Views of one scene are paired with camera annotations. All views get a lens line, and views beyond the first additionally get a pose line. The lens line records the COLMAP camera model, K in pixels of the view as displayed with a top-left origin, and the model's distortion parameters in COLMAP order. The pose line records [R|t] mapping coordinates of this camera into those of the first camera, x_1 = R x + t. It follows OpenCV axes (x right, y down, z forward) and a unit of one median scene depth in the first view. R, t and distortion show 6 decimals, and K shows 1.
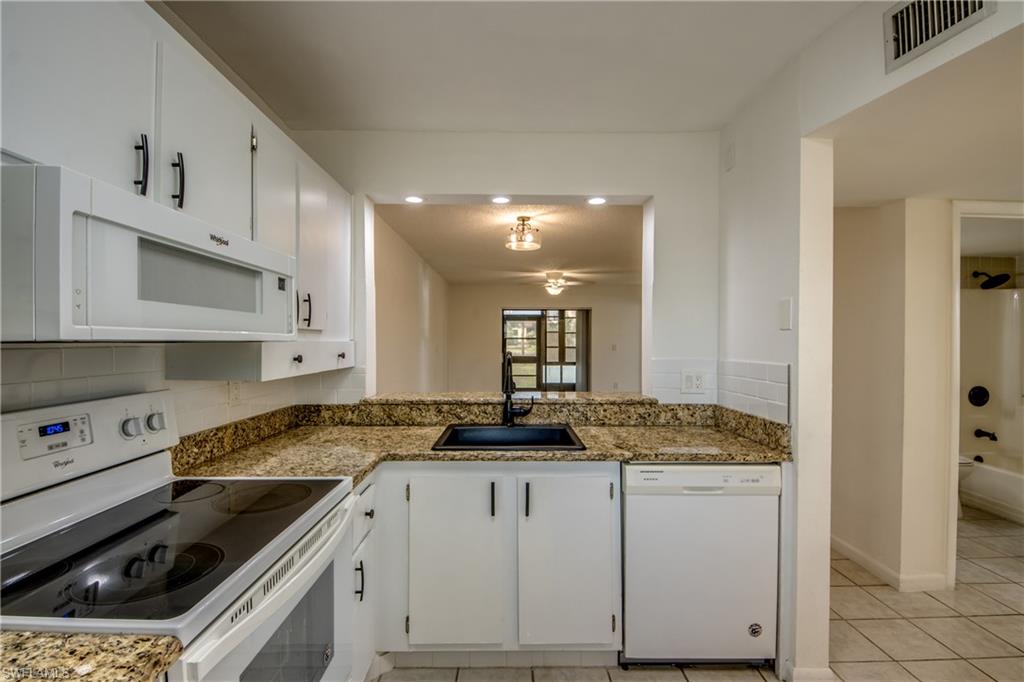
lens RADIAL K [[450.8, 0, 509.4], [0, 450.8, 343.3], [0, 0, 1]] dist [0.042092, -0.036030]
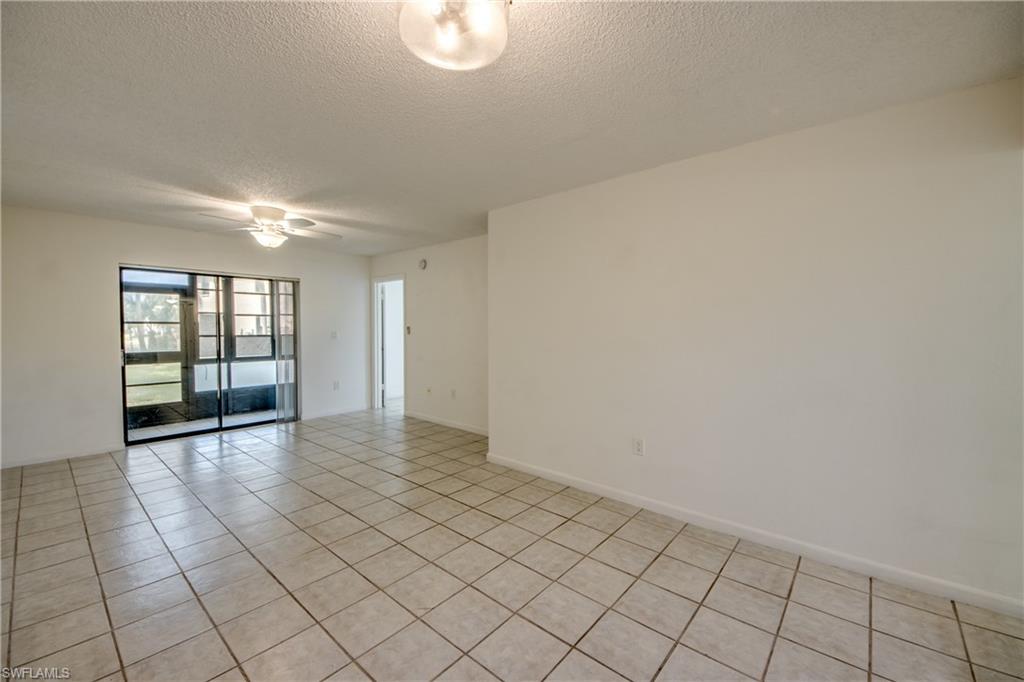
lens RADIAL K [[393.7, 0, 515.7], [0, 393.7, 334.6], [0, 0, 1]] dist [0.020936, -0.017754]
pose [[0.642954, -0.010415, 0.765834, -0.285070], [0.007952, 0.999944, 0.006923, 0.024588], [-0.765864, 0.001639, 0.643001, 1.290493]]
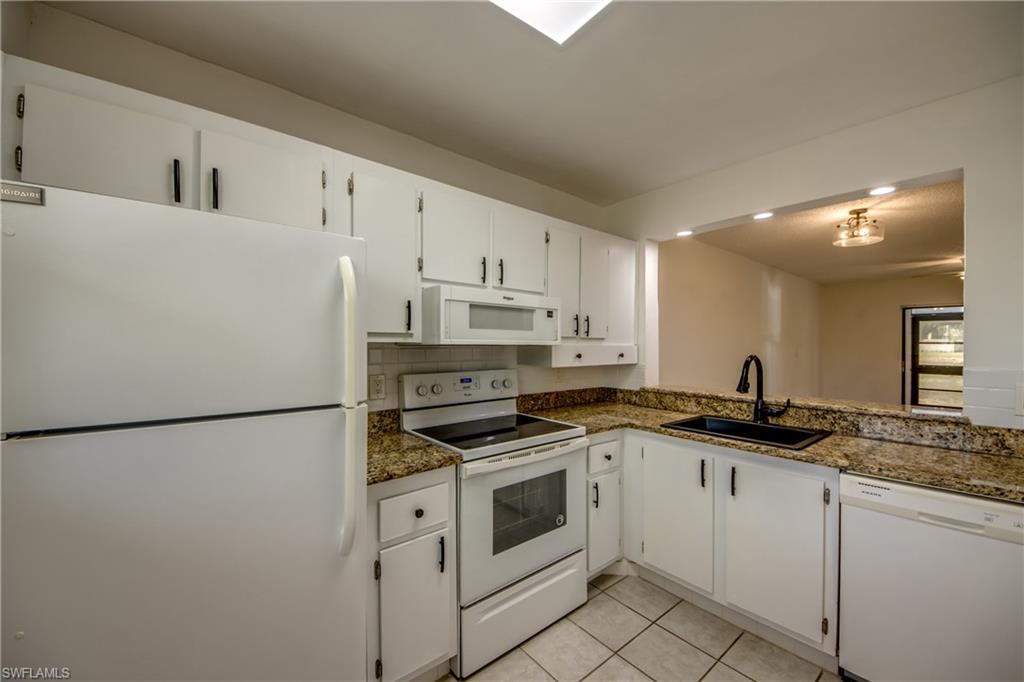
lens RADIAL K [[393.4, 0, 509.2], [0, 393.4, 343.0], [0, 0, 1]] dist [0.022551, -0.017928]
pose [[0.631283, -0.000695, -0.775553, 0.351742], [-0.007188, 0.999951, -0.006748, -0.001017], [0.775520, 0.009835, 0.631247, -0.074595]]
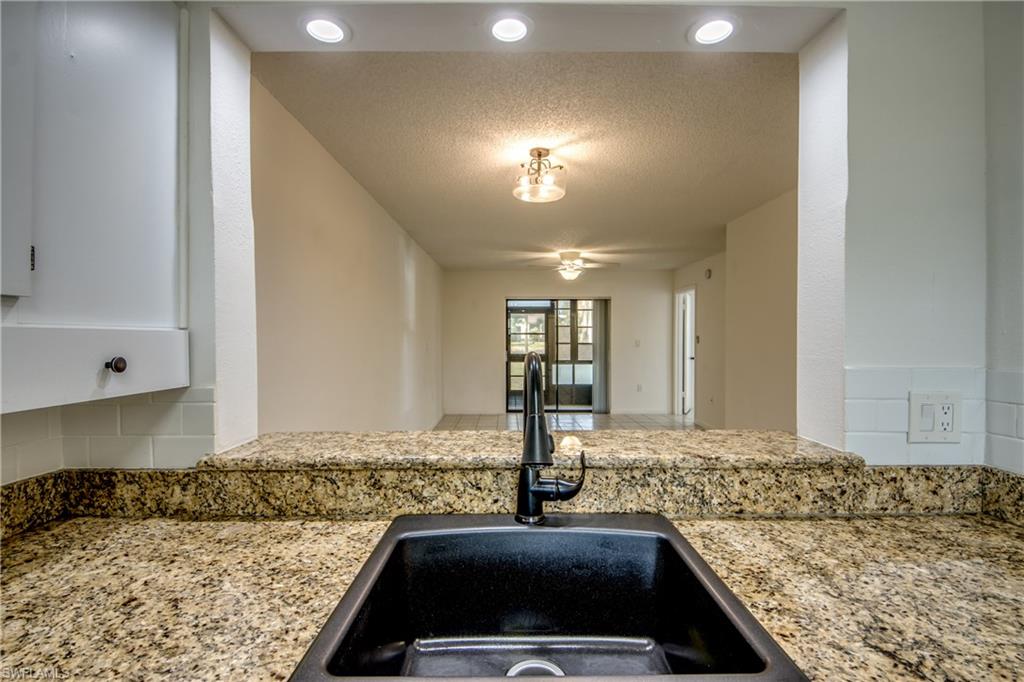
lens RADIAL K [[450.8, 0, 509.4], [0, 450.8, 343.3], [0, 0, 1]] dist [0.042092, -0.036030]
pose [[0.999972, -0.003855, -0.006471, -0.017893], [0.003904, 0.999964, 0.007596, 0.005767], [0.006441, -0.007621, 0.999950, 0.548940]]
